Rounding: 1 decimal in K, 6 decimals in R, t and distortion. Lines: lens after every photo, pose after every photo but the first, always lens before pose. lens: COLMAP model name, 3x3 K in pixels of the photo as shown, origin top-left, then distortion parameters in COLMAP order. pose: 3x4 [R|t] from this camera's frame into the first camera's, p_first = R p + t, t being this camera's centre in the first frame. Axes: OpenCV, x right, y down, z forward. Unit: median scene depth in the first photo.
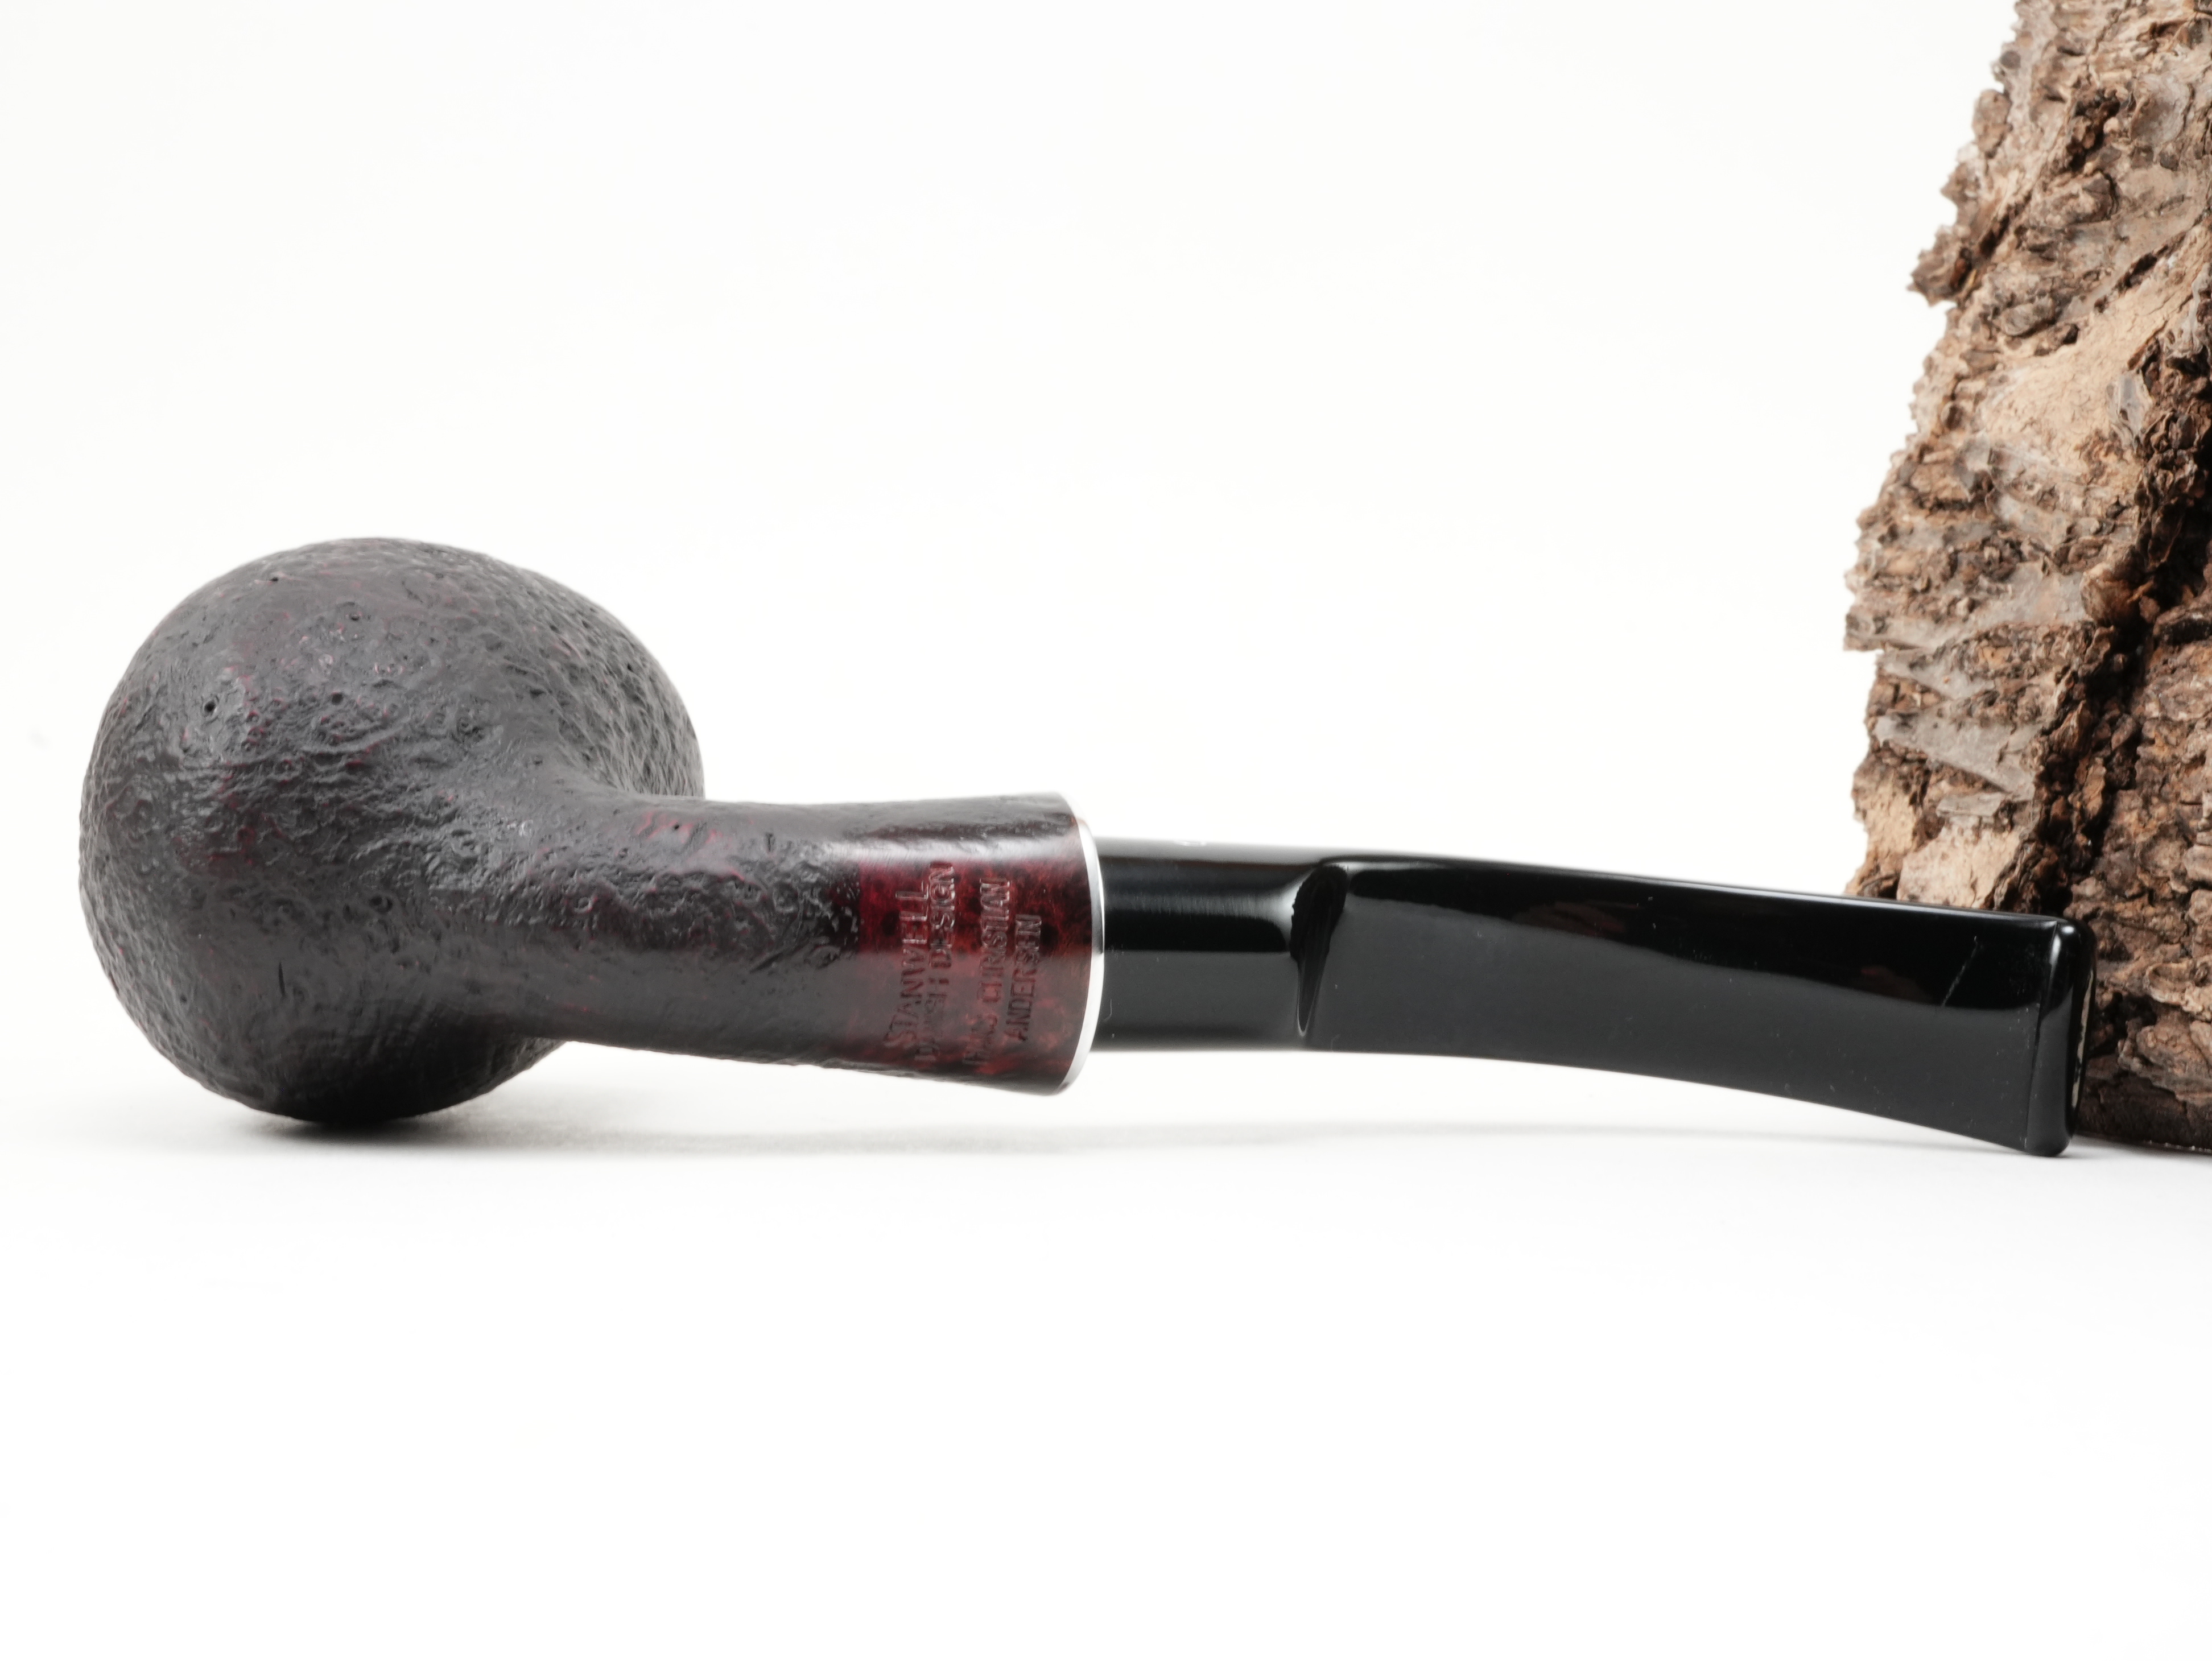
lens RADIAL K [[3142.9, 0, 1110.5], [0, 3142.9, 819.1], [0, 0, 1]] dist [-0.019943, 0.068576]
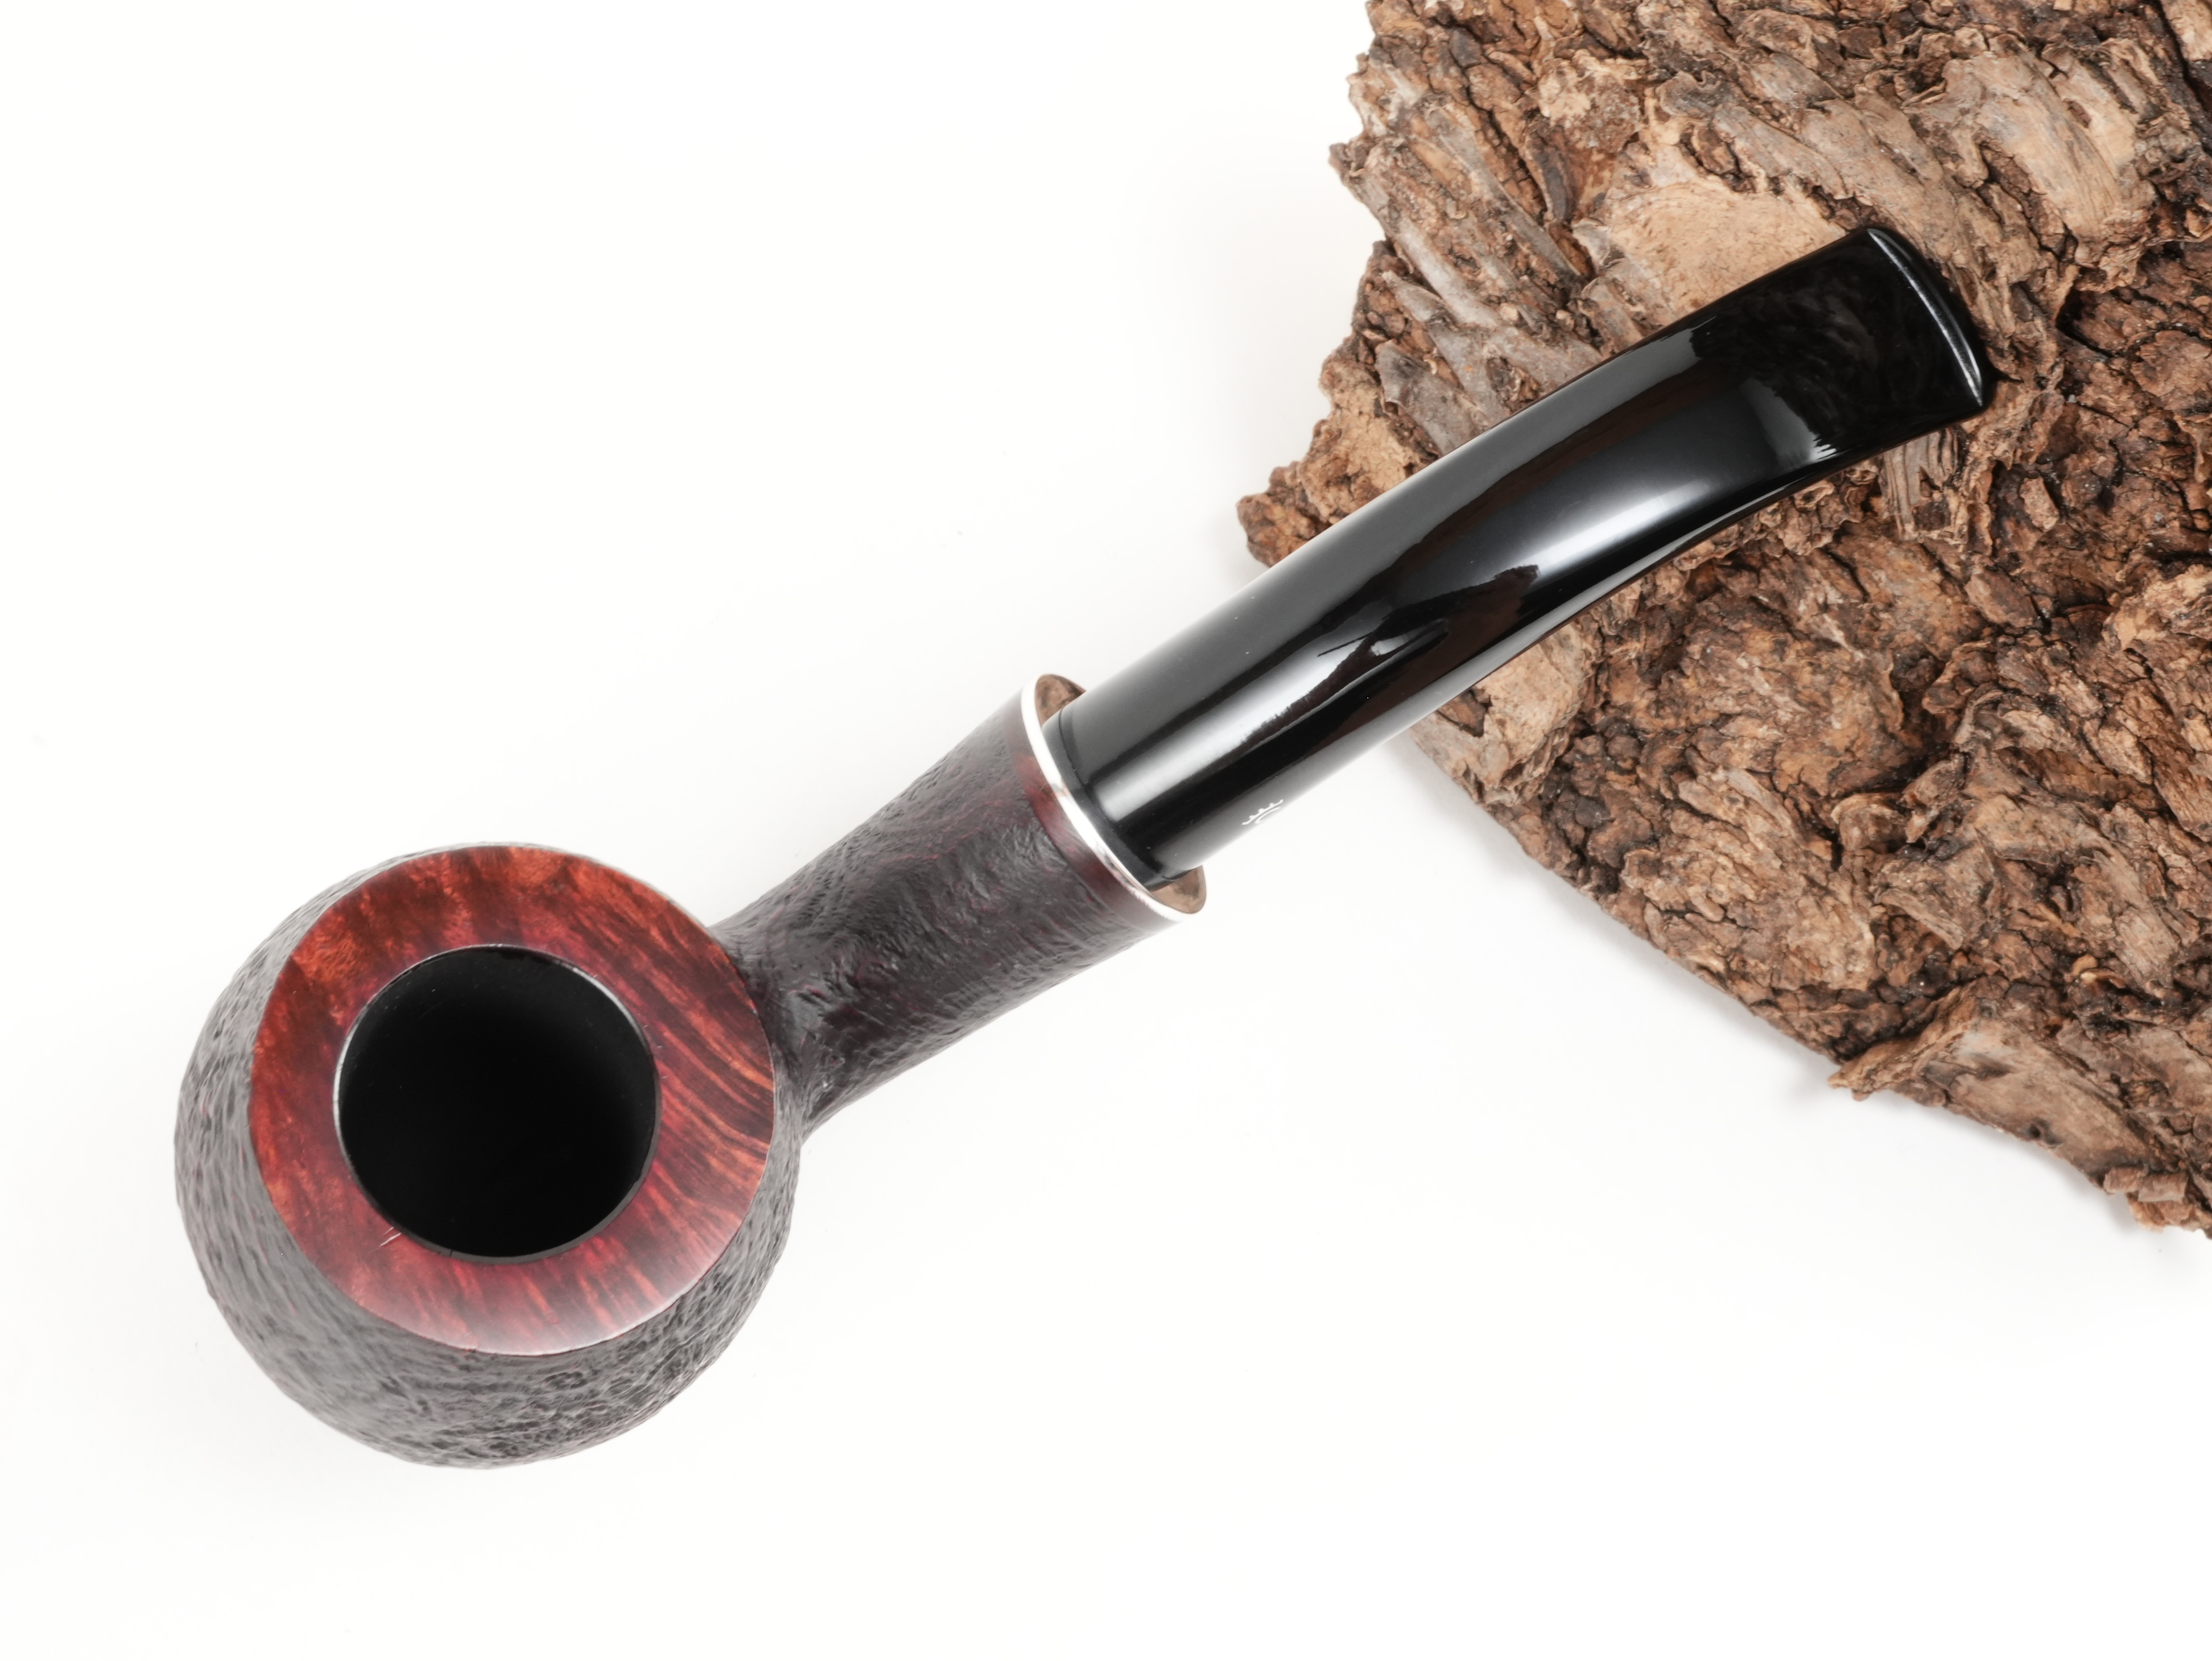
lens RADIAL K [[3142.9, 0, 1110.5], [0, 3142.9, 819.1], [0, 0, 1]] dist [-0.019943, 0.068576]
pose [[0.808849, -0.381206, 0.447711, -0.346081], [-0.320858, 0.351921, 0.879319, -0.871332], [-0.492760, -0.854888, 0.162338, 0.790291]]
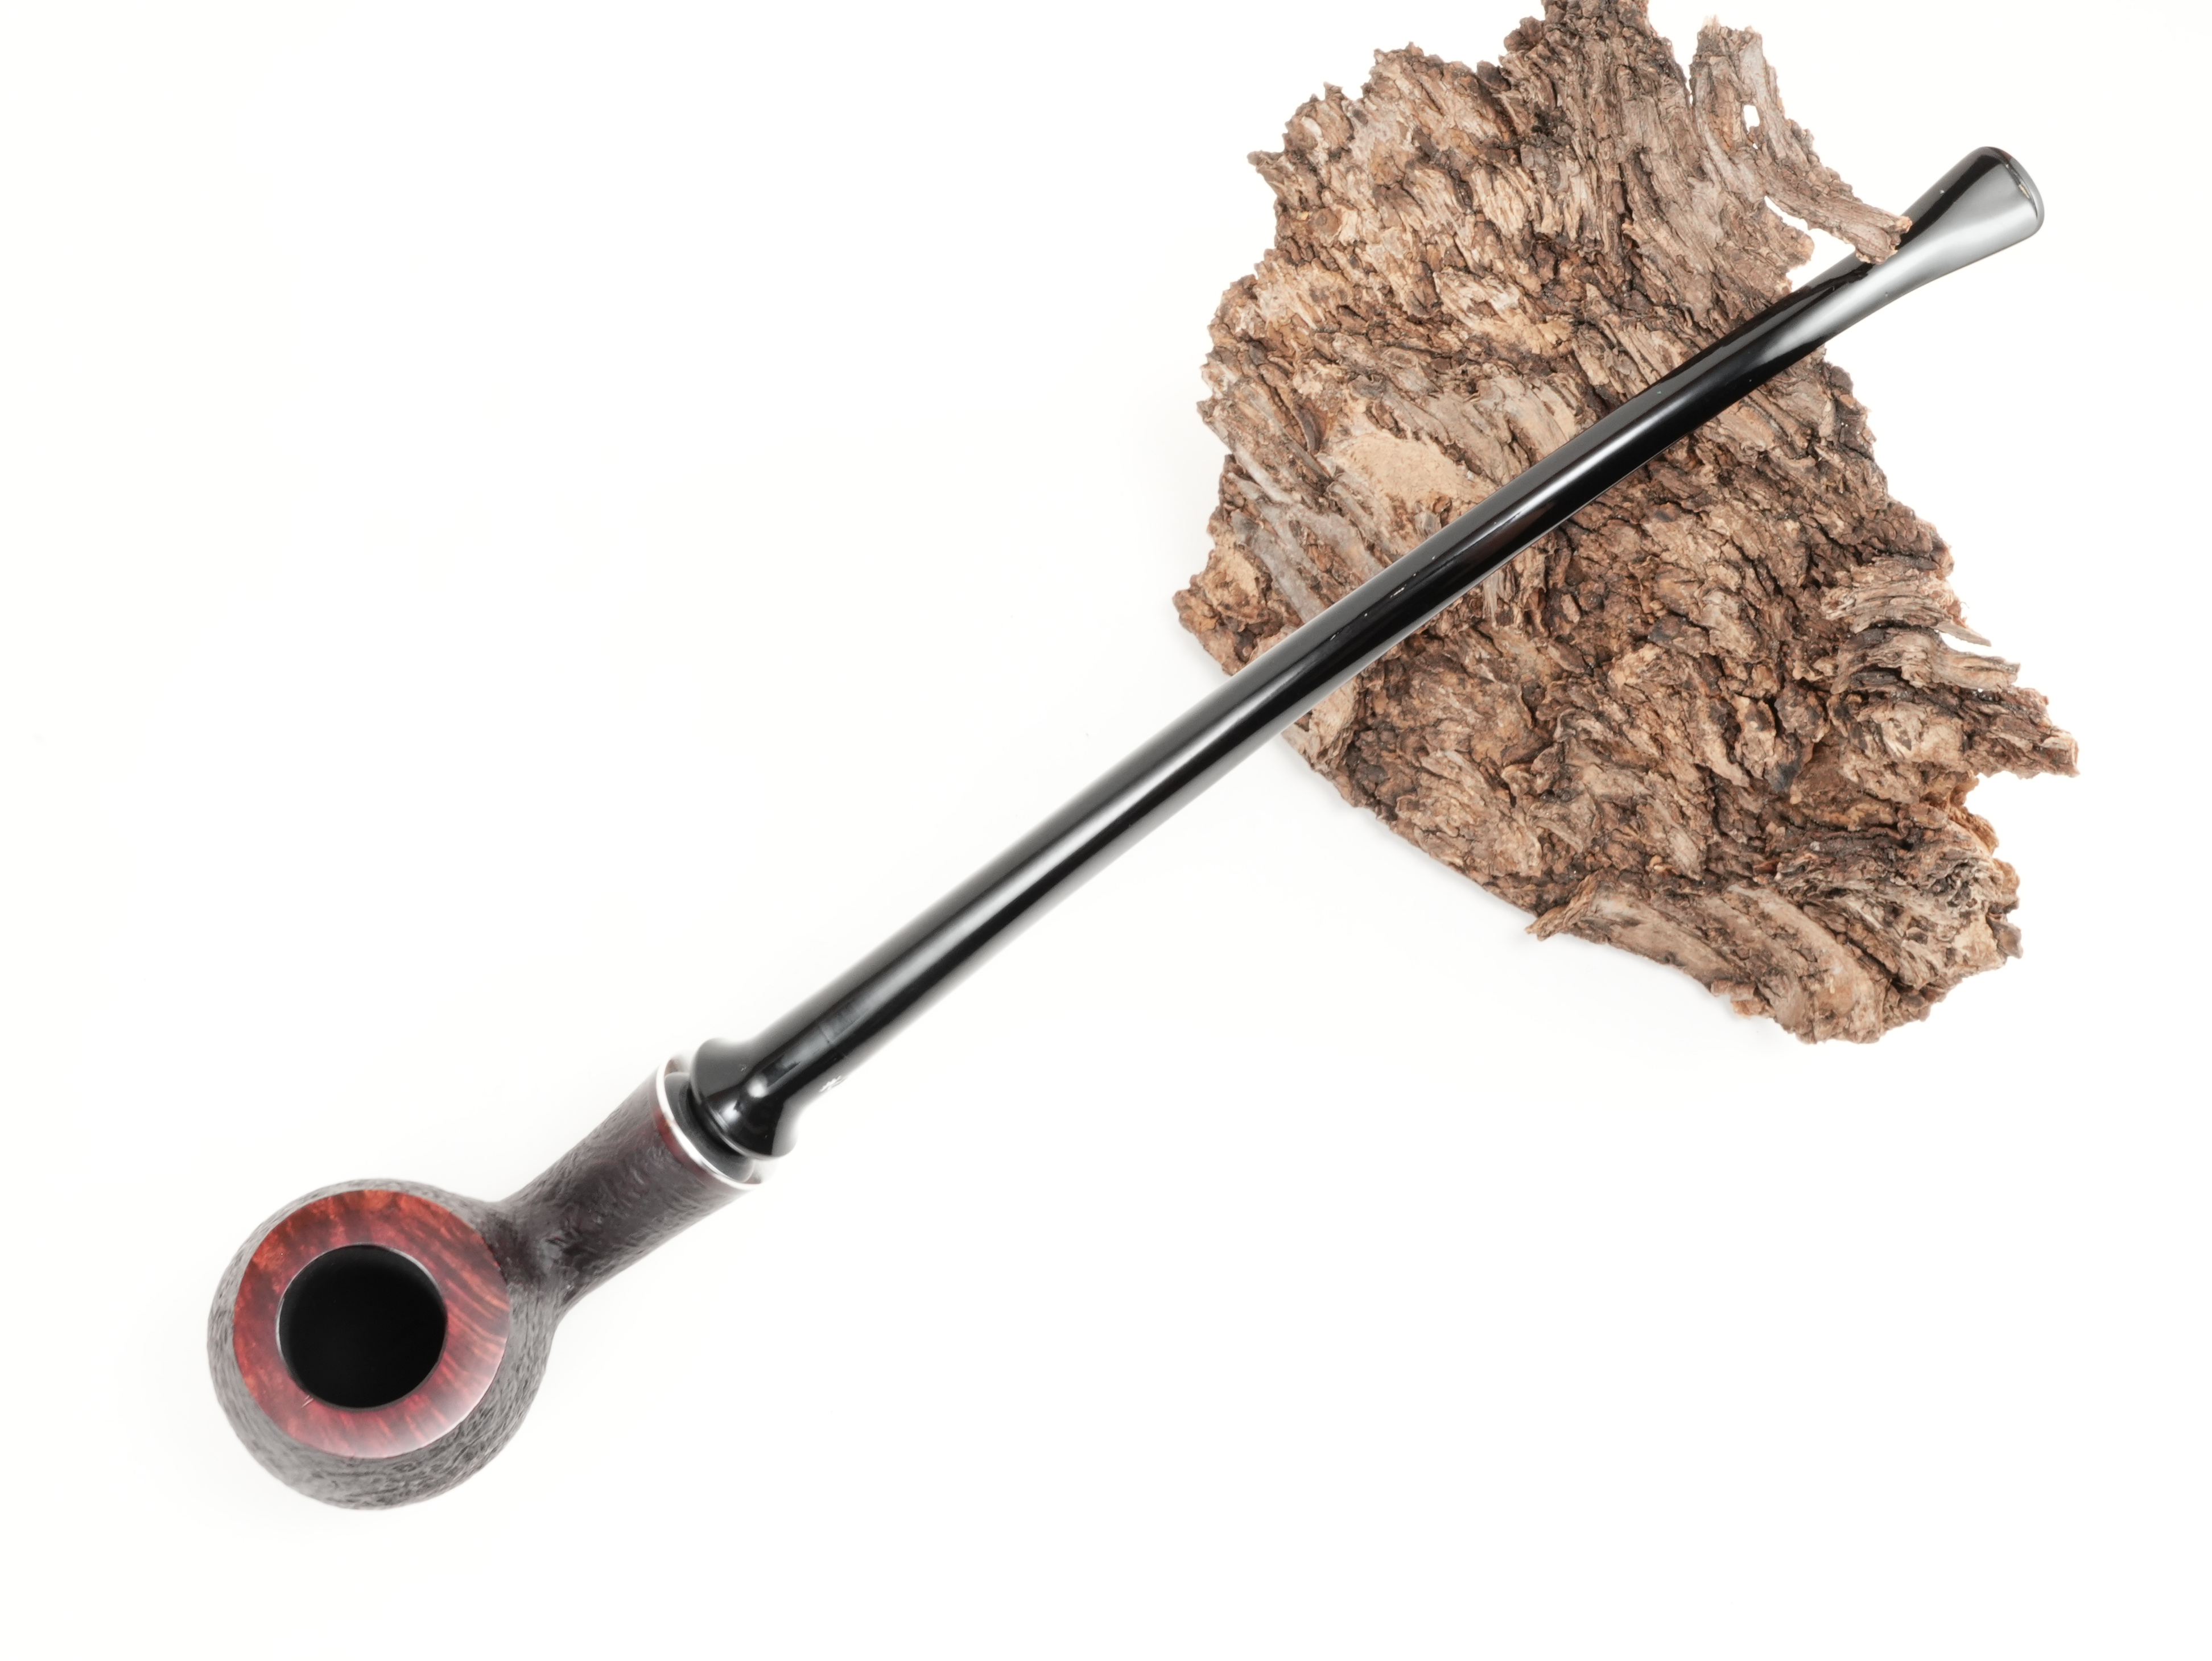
lens RADIAL K [[3142.9, 0, 1110.5], [0, 3142.9, 819.1], [0, 0, 1]] dist [-0.019943, 0.068576]
pose [[0.858369, -0.414490, 0.302326, -0.432480], [-0.178978, 0.310333, 0.933627, -1.676319], [-0.480801, -0.855506, 0.192196, 0.580399]]
